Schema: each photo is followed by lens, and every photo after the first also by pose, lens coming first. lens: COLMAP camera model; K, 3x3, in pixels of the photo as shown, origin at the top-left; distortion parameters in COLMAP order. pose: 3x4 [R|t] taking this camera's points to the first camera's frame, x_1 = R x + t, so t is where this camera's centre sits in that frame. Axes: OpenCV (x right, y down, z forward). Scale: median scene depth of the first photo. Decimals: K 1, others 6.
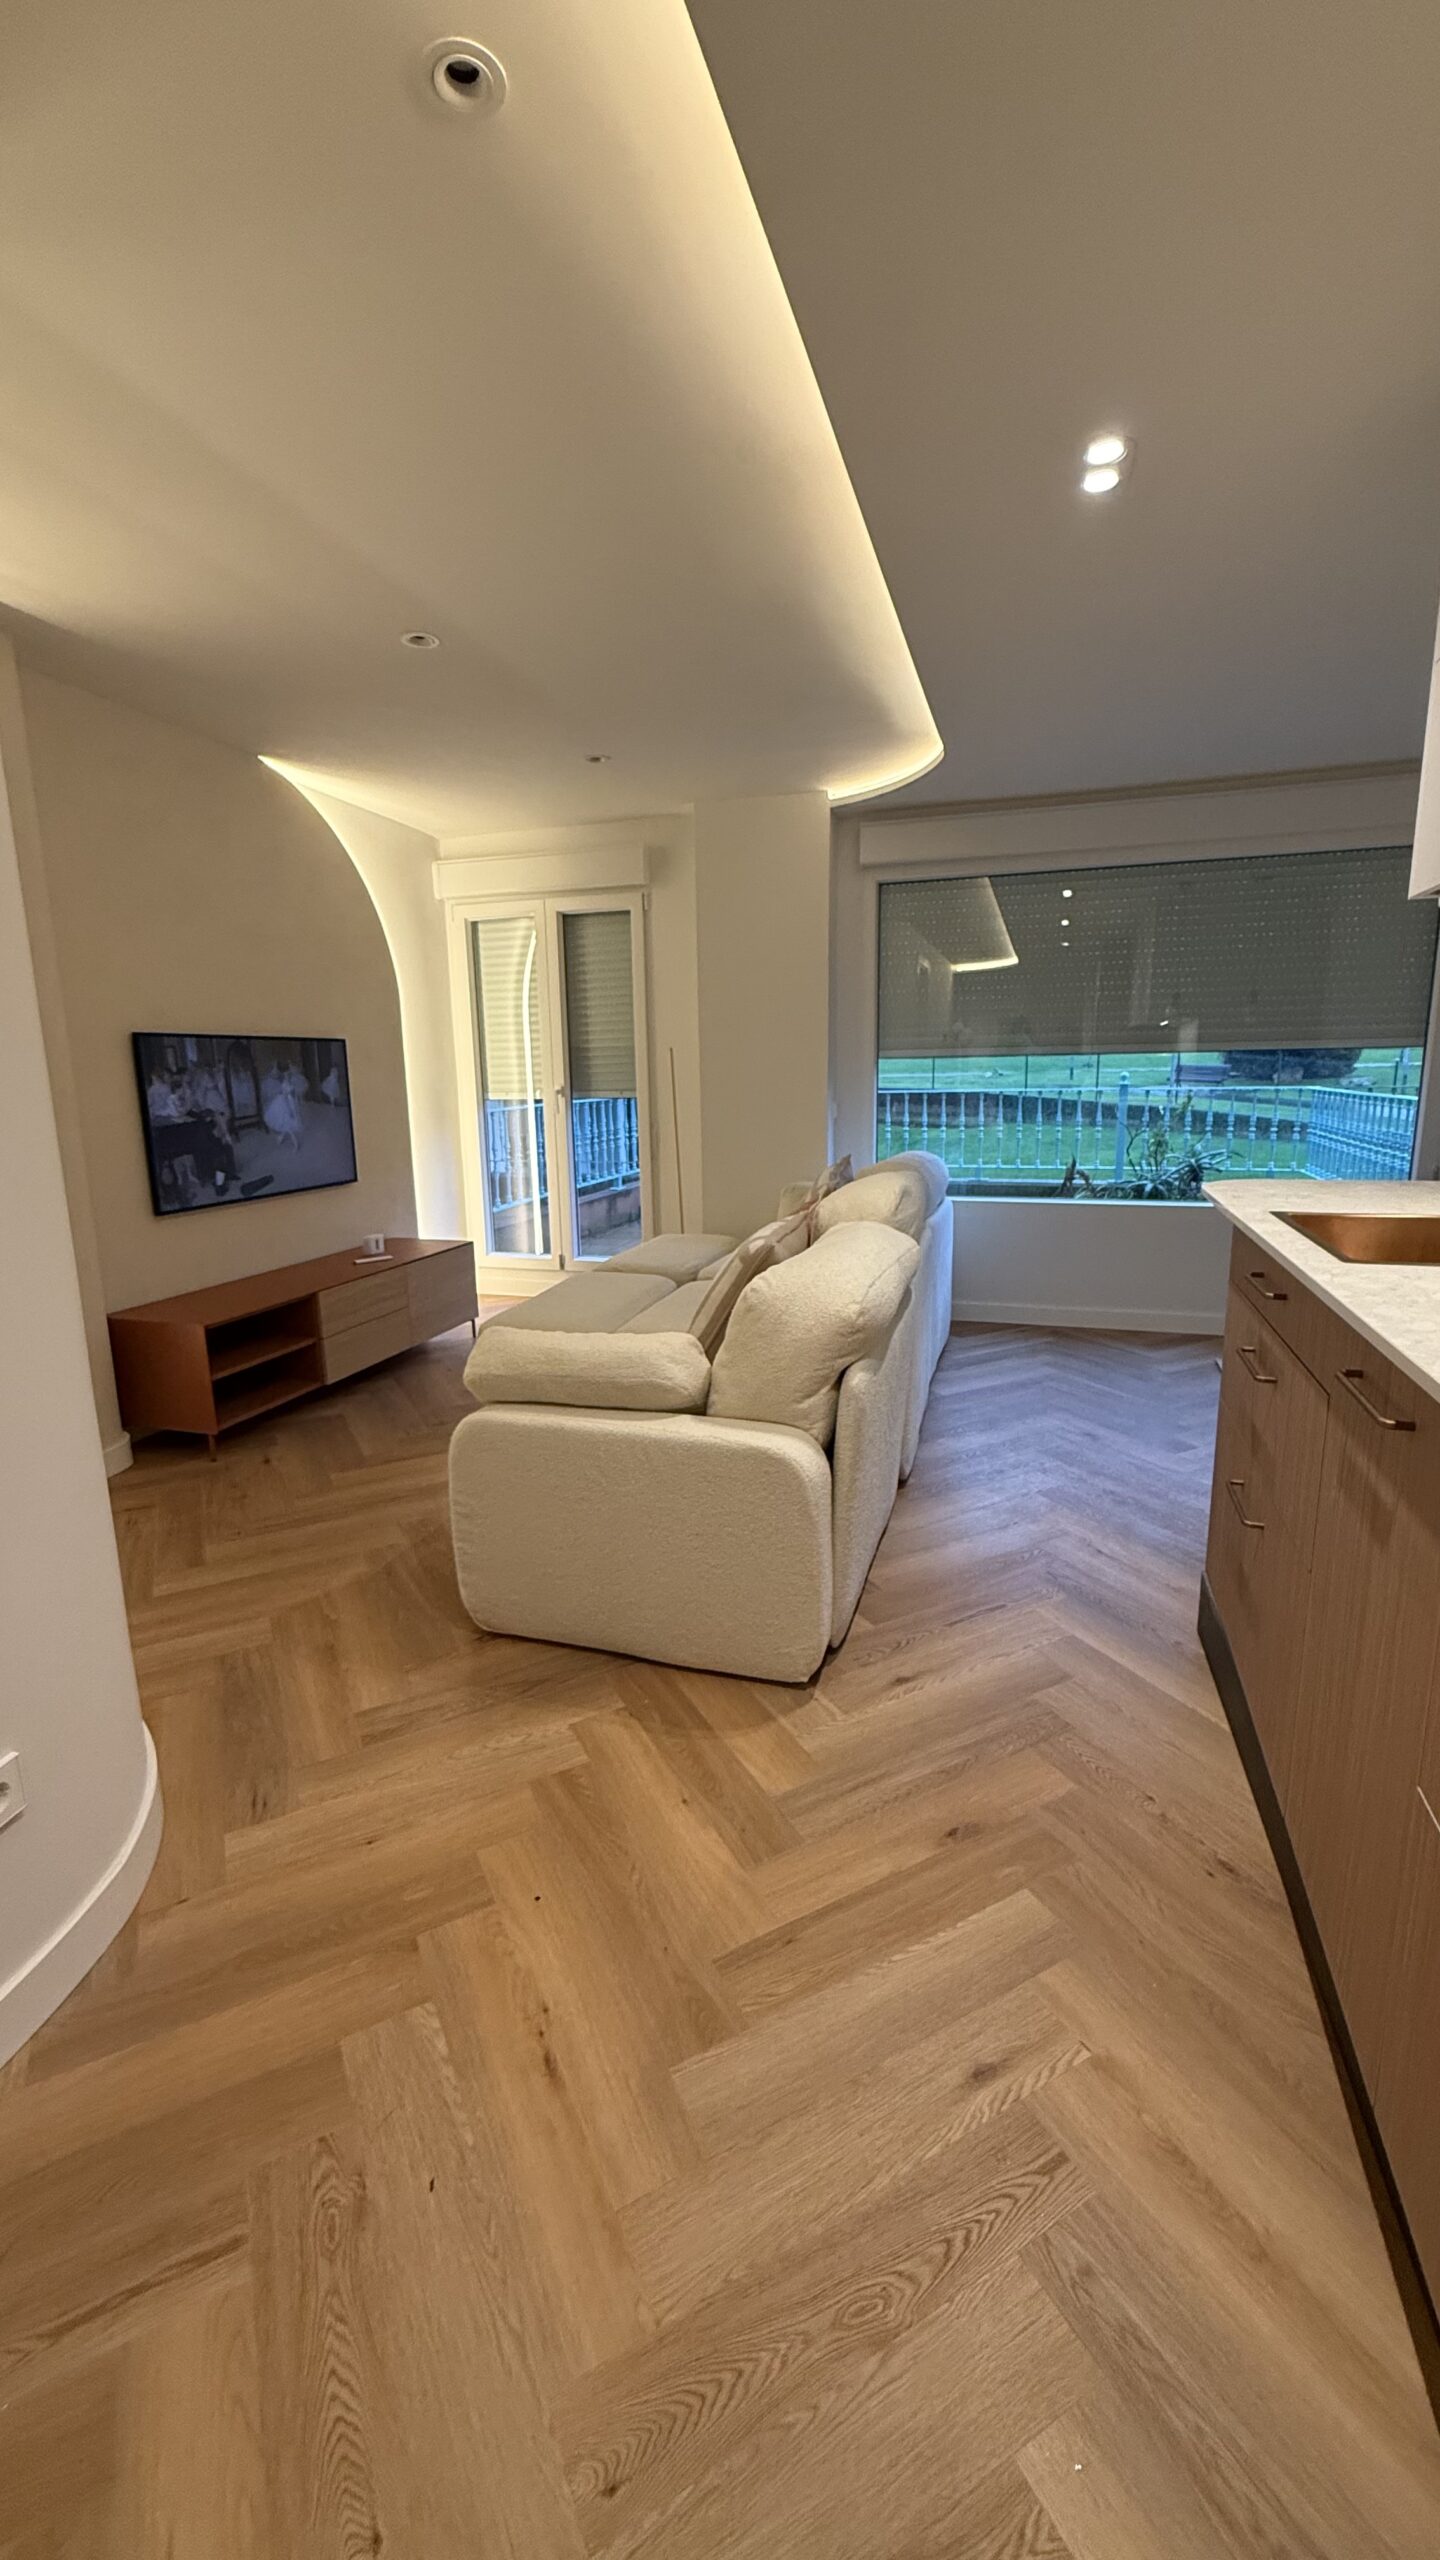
lens RADIAL K [[1026.8, 0, 729.9], [0, 1026.8, 1283.0], [0, 0, 1]] dist [0.000237, 0.000376]
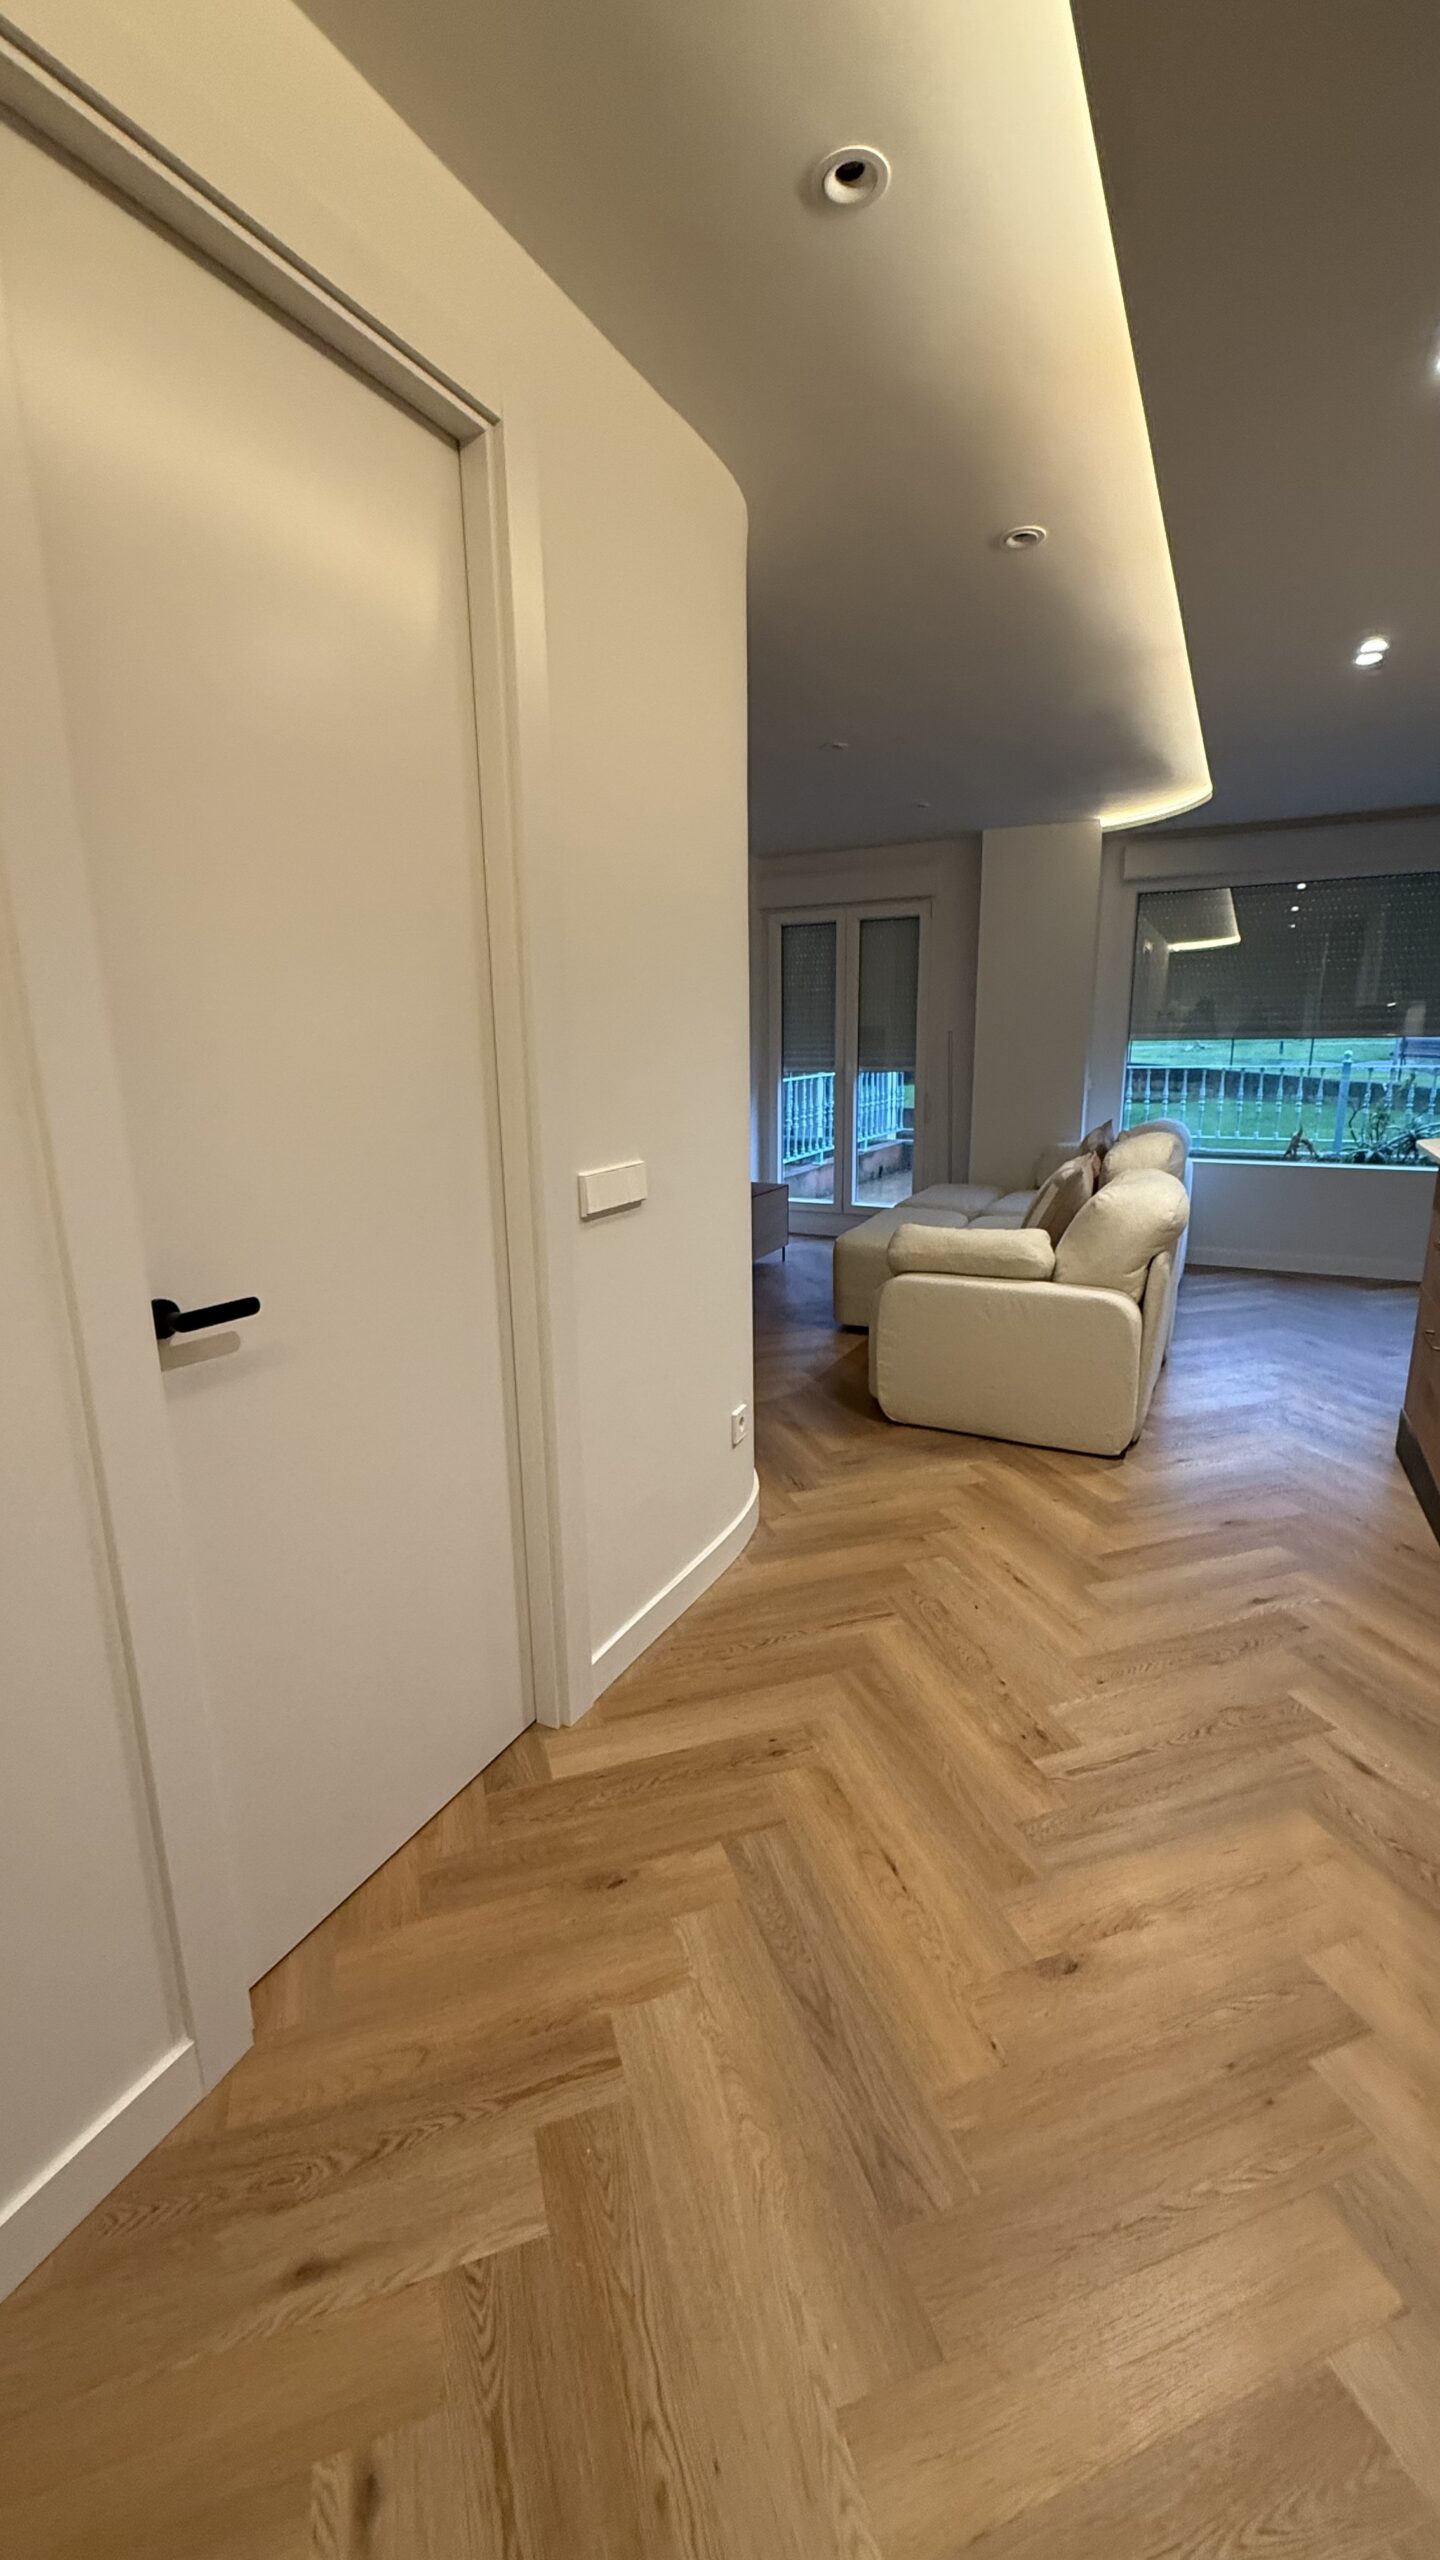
lens RADIAL K [[1026.8, 0, 729.9], [0, 1026.8, 1283.0], [0, 0, 1]] dist [0.000237, 0.000376]
pose [[0.986486, 0.041658, -0.158462, -0.139839], [-0.037350, 0.998850, 0.030067, 0.054390], [0.159533, -0.023742, 0.986907, -0.319847]]
